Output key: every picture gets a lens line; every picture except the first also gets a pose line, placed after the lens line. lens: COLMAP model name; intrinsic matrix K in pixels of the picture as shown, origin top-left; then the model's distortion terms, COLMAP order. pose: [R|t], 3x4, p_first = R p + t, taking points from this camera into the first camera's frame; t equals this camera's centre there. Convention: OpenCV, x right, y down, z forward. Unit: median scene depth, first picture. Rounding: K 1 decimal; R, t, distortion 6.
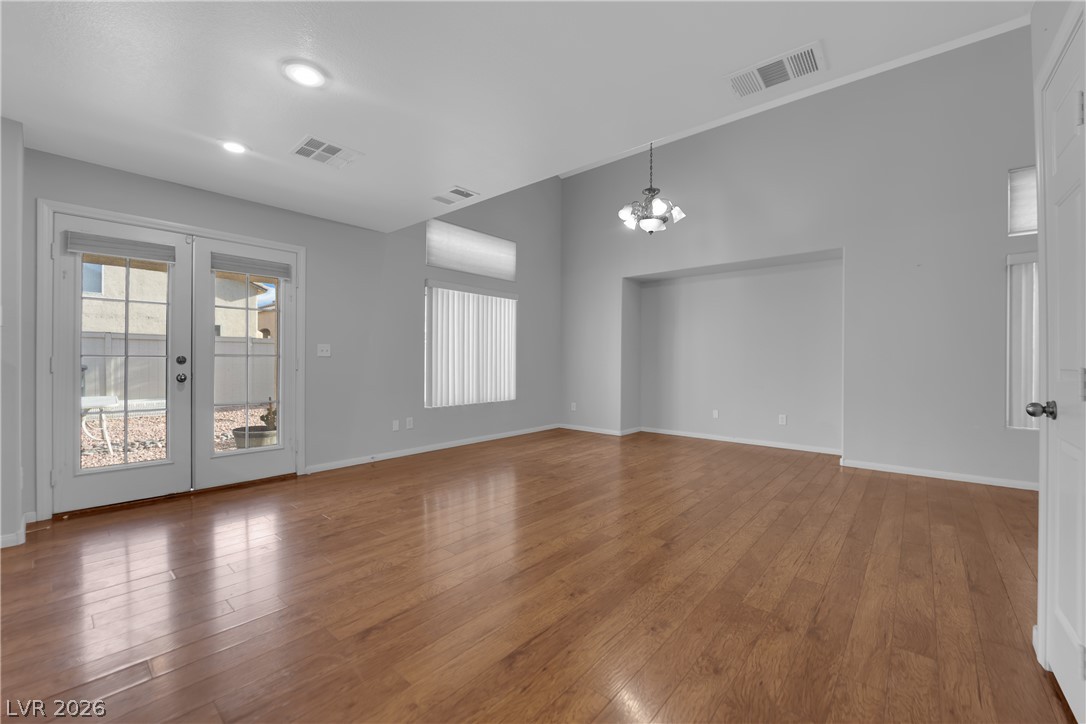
lens RADIAL K [[438.0, 0, 539.9], [0, 438.0, 362.1], [0, 0, 1]] dist [-0.012238, -0.001721]
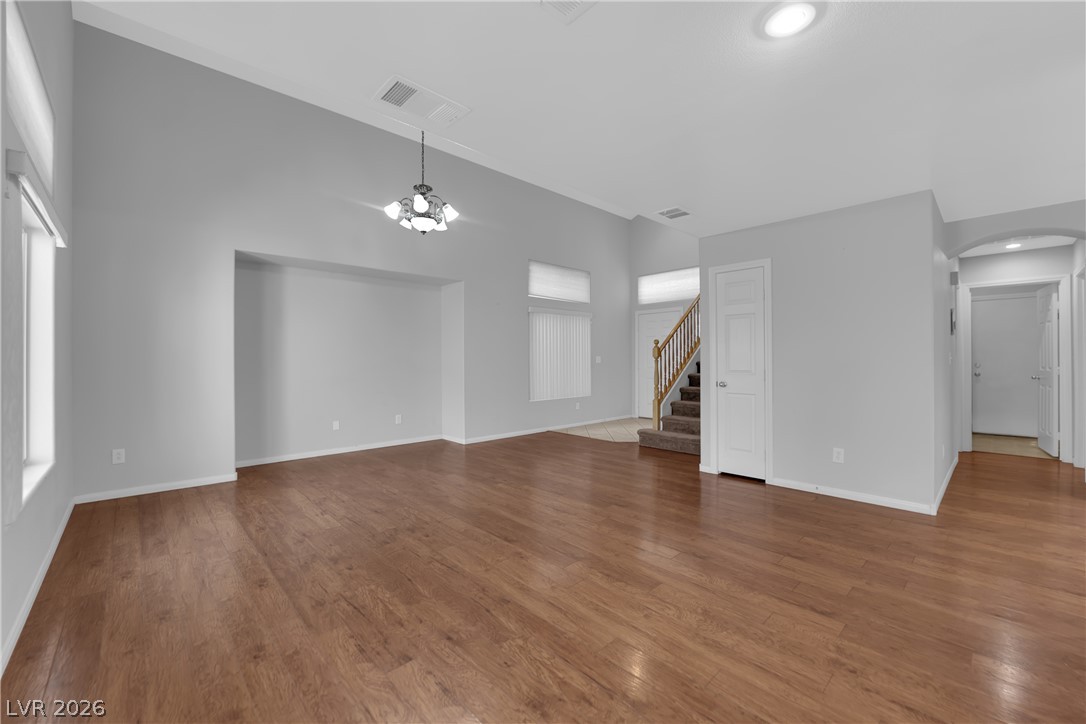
lens RADIAL K [[438.0, 0, 543.7], [0, 438.0, 359.4], [0, 0, 1]] dist [-0.012238, -0.001721]
pose [[0.093291, -0.005190, 0.995625, -0.694401], [0.008475, 0.999954, 0.004418, -0.030604], [-0.995603, 0.008026, 0.093331, 0.698492]]
